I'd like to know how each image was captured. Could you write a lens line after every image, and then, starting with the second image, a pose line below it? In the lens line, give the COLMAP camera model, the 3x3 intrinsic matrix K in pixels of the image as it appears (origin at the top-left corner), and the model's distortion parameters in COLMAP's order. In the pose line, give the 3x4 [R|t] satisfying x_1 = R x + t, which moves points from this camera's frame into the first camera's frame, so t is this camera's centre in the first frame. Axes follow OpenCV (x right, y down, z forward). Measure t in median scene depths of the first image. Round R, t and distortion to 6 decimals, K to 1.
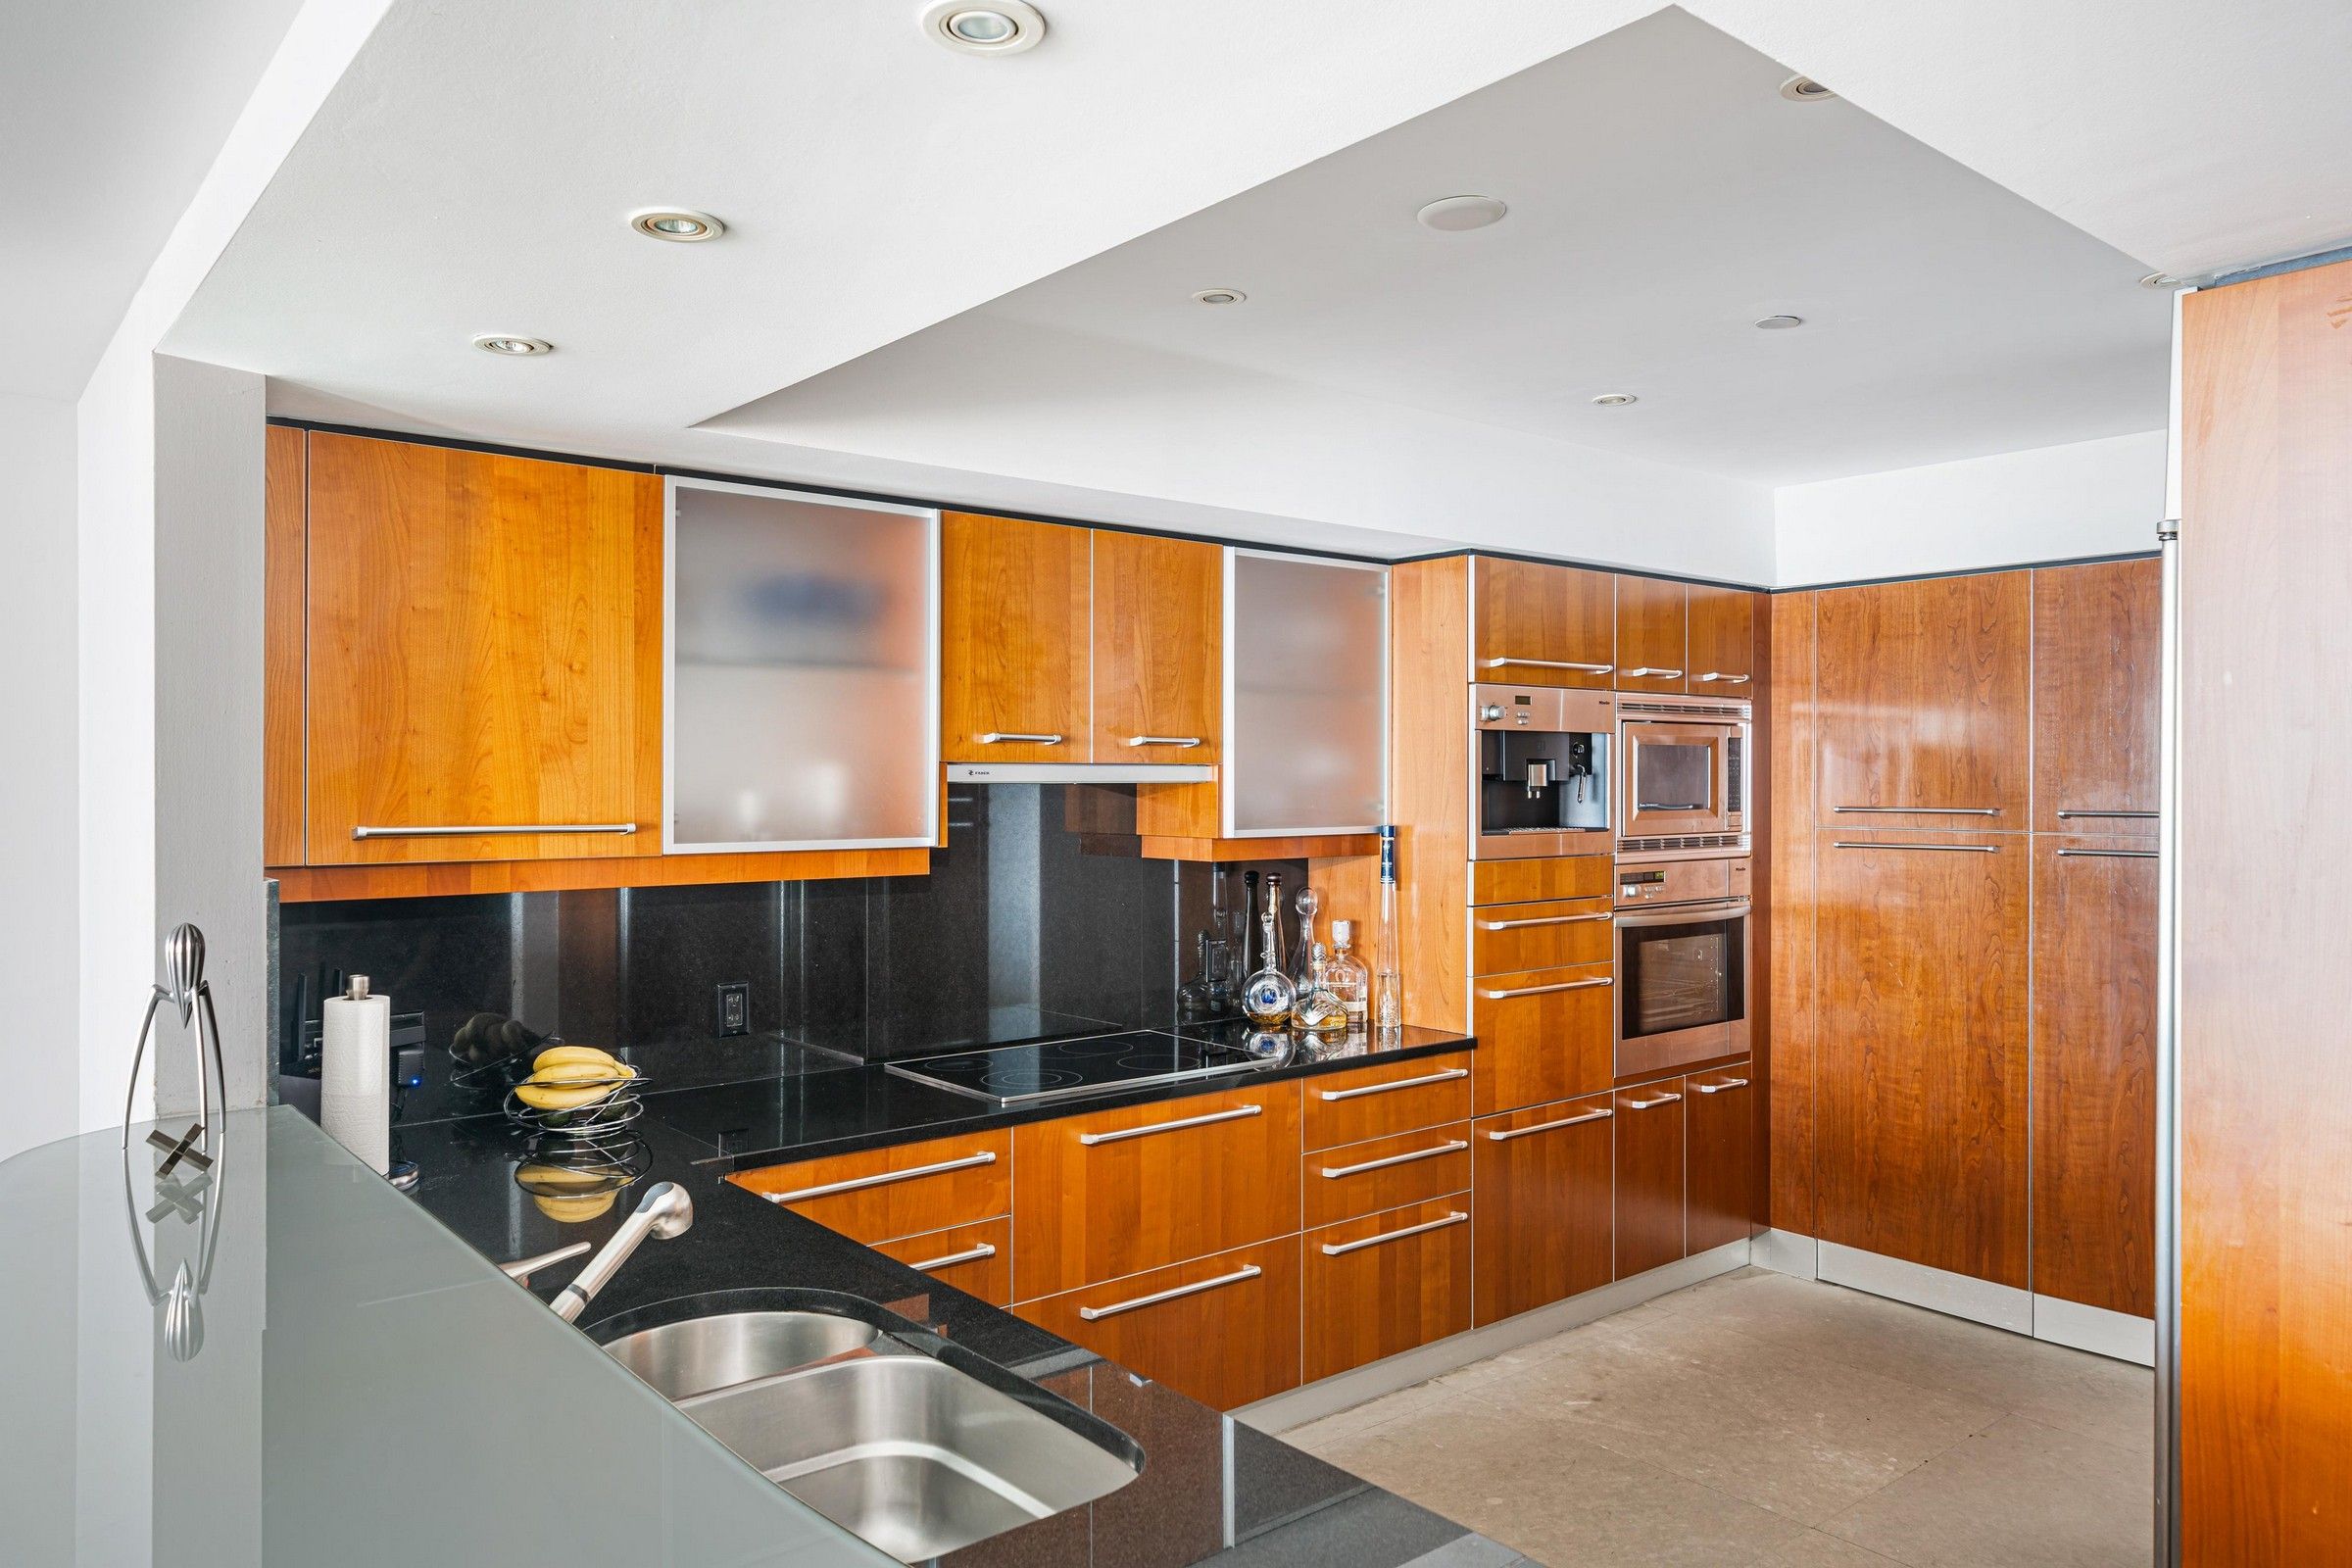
lens RADIAL K [[1574.5, 0, 1194.0], [0, 1574.5, 777.8], [0, 0, 1]] dist [0.006104, 0.004944]
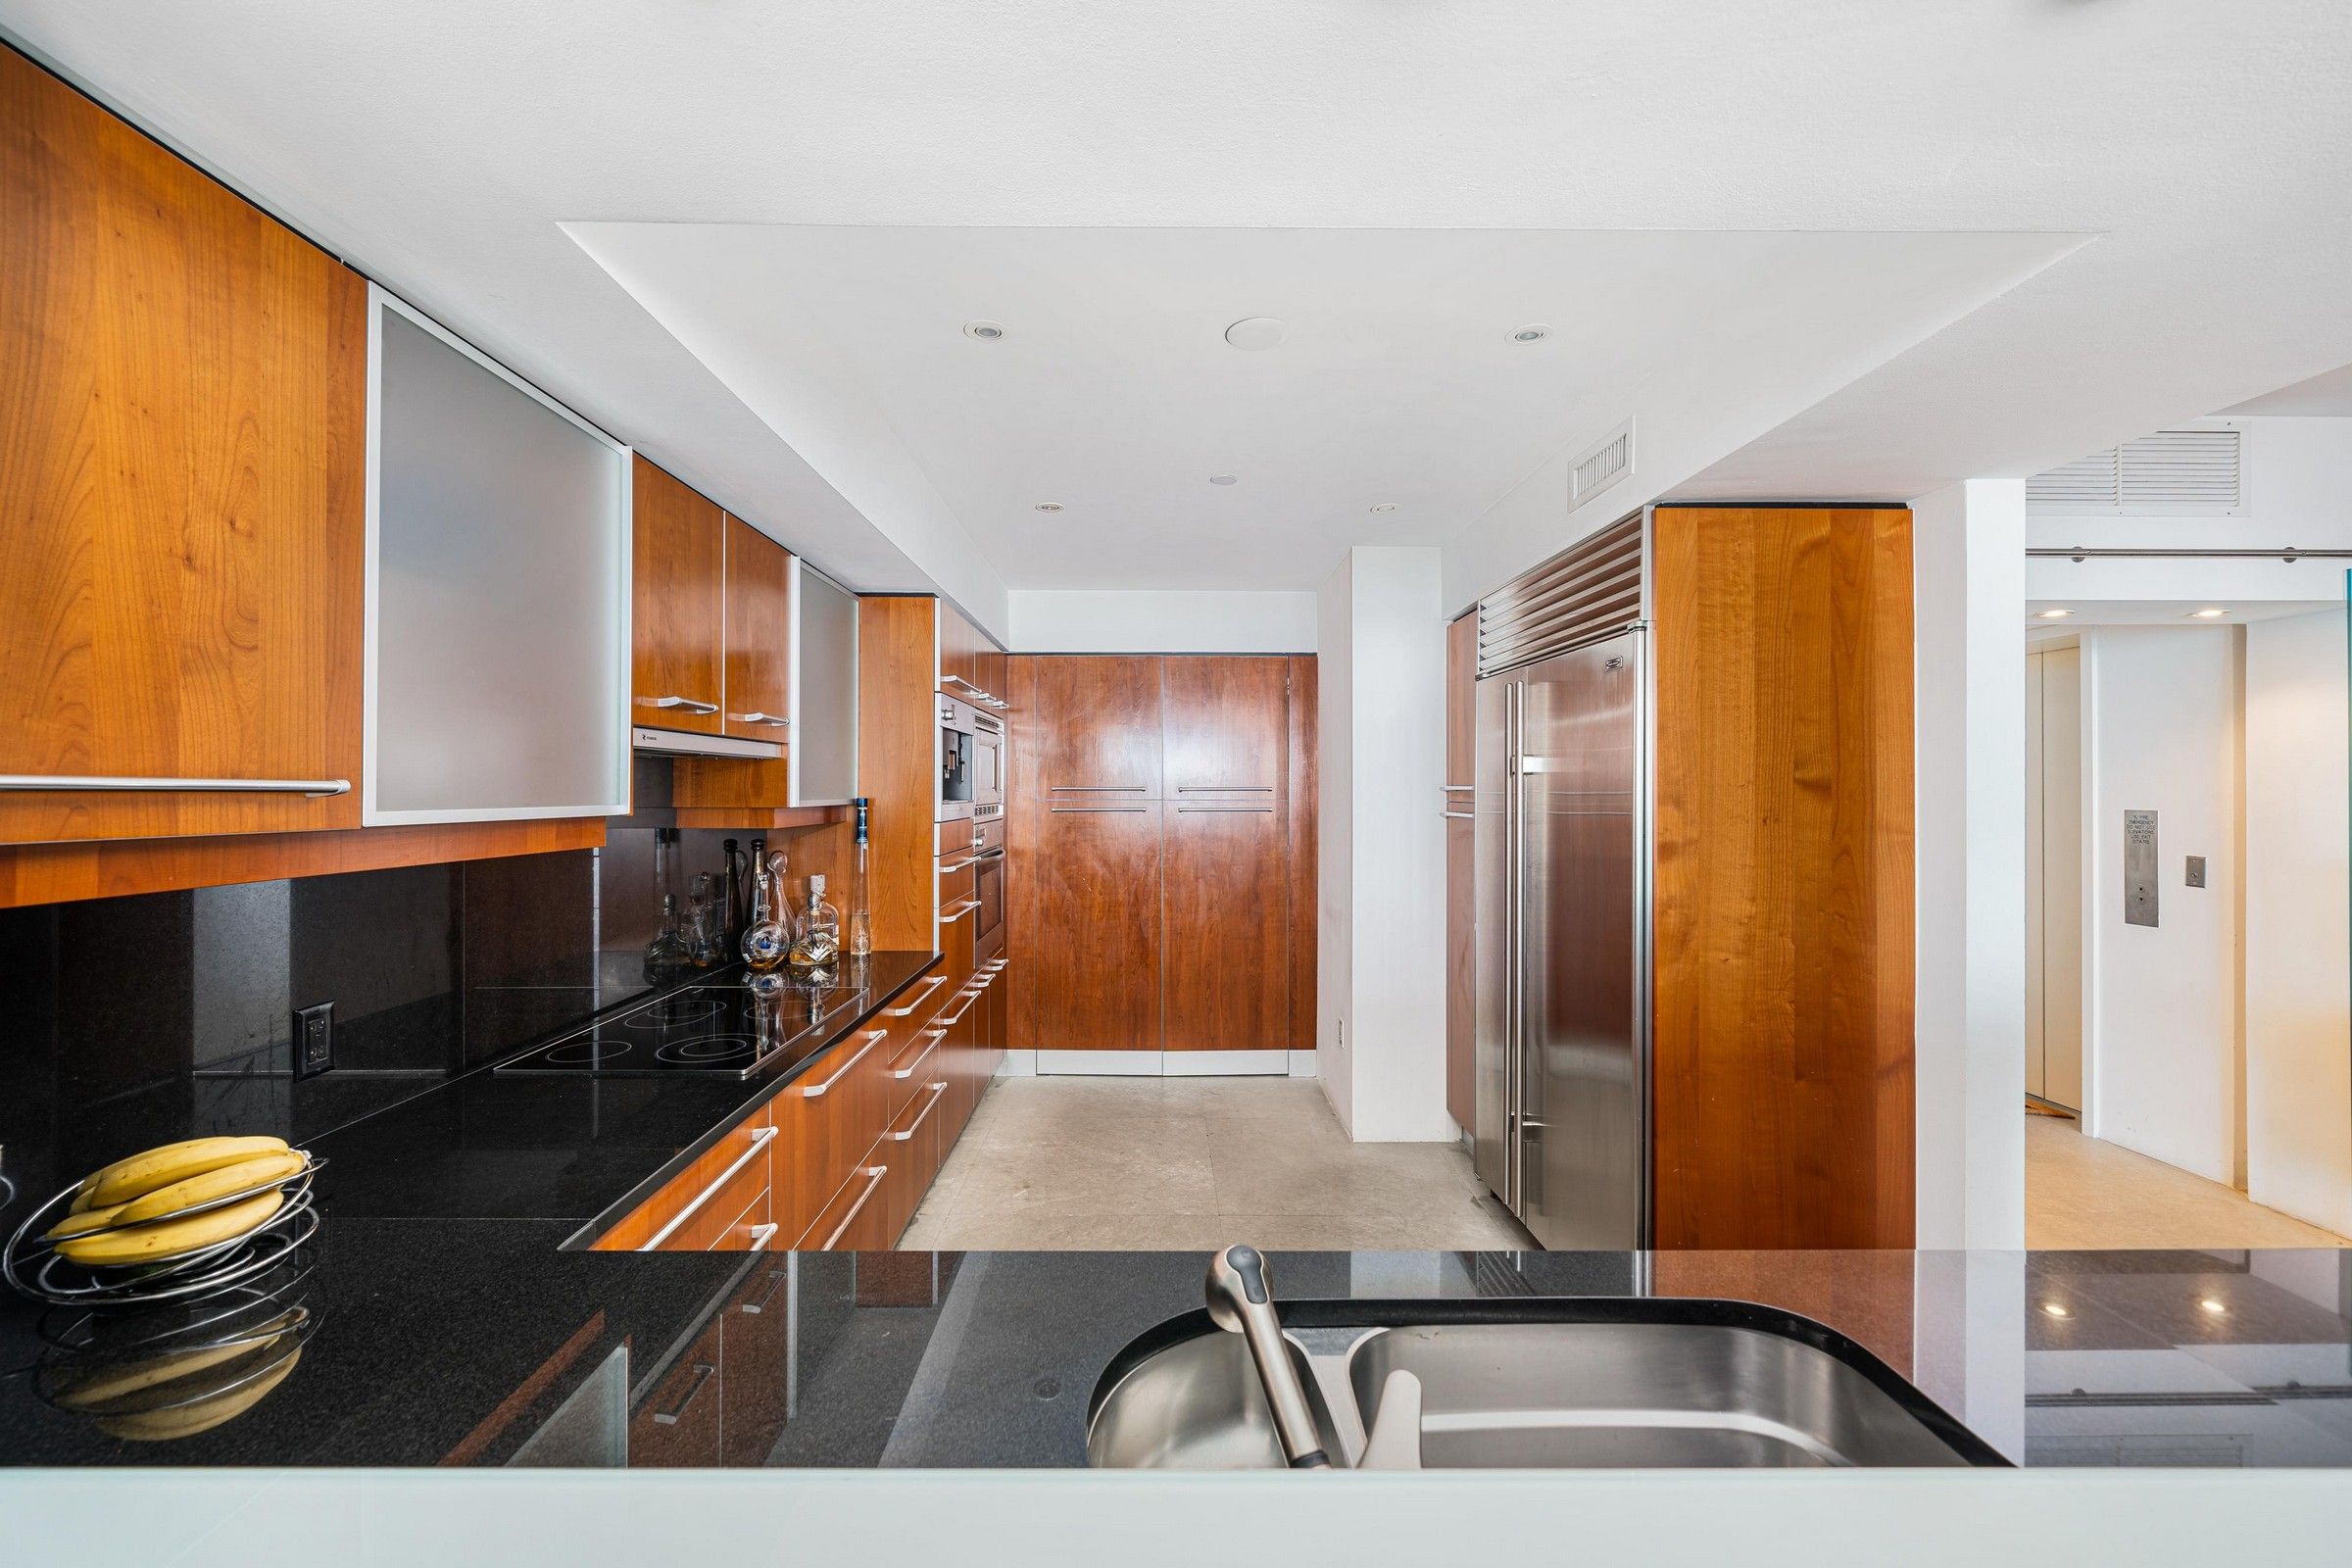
lens RADIAL K [[912.9, 0, 1151.1], [0, 912.9, 783.1], [0, 0, 1]] dist [-0.000368, 0.000288]
pose [[0.643759, 0.004914, 0.765213, -0.305063], [-0.000481, 0.999982, -0.006017, 0.023036], [-0.765228, 0.003505, 0.643750, 0.347201]]
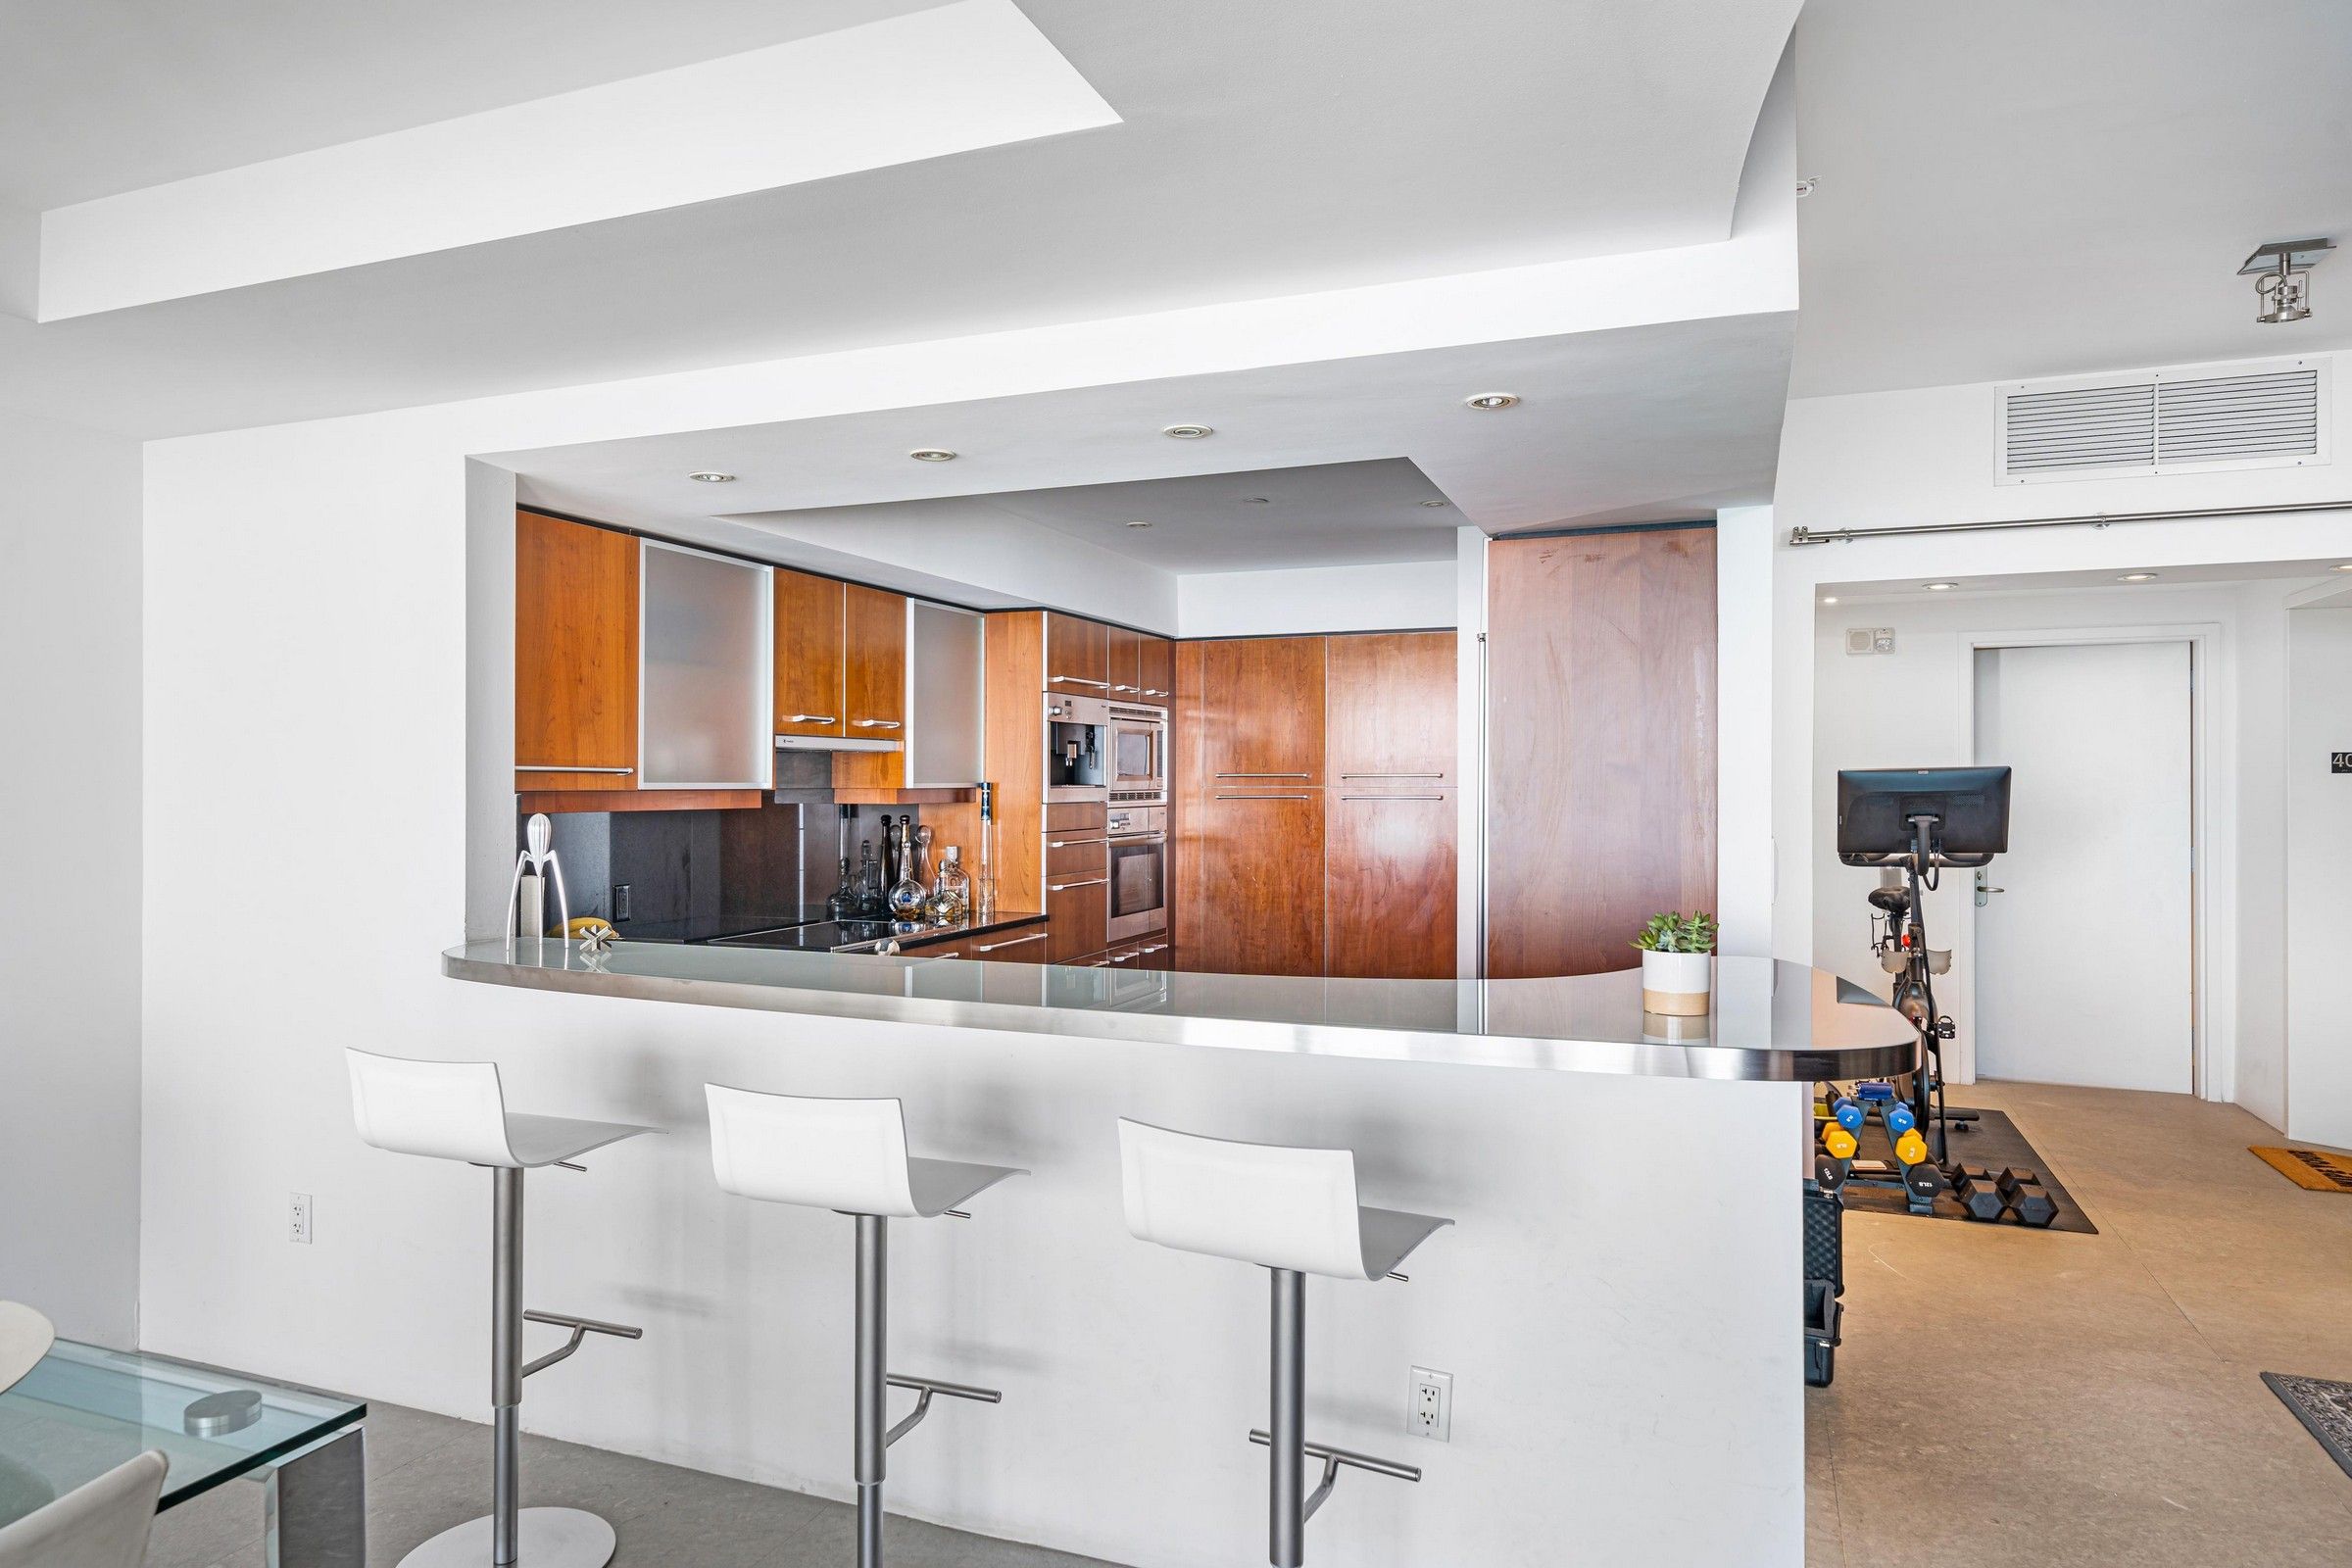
lens RADIAL K [[1432.2, 0, 1176.0], [0, 1432.2, 779.8], [0, 0, 1]] dist [0.057736, 0.000699]
pose [[0.877833, 0.000697, 0.478967, -0.396401], [-0.000677, 1.000000, -0.000214, 0.028574], [-0.478967, -0.000136, 0.877833, -0.330528]]
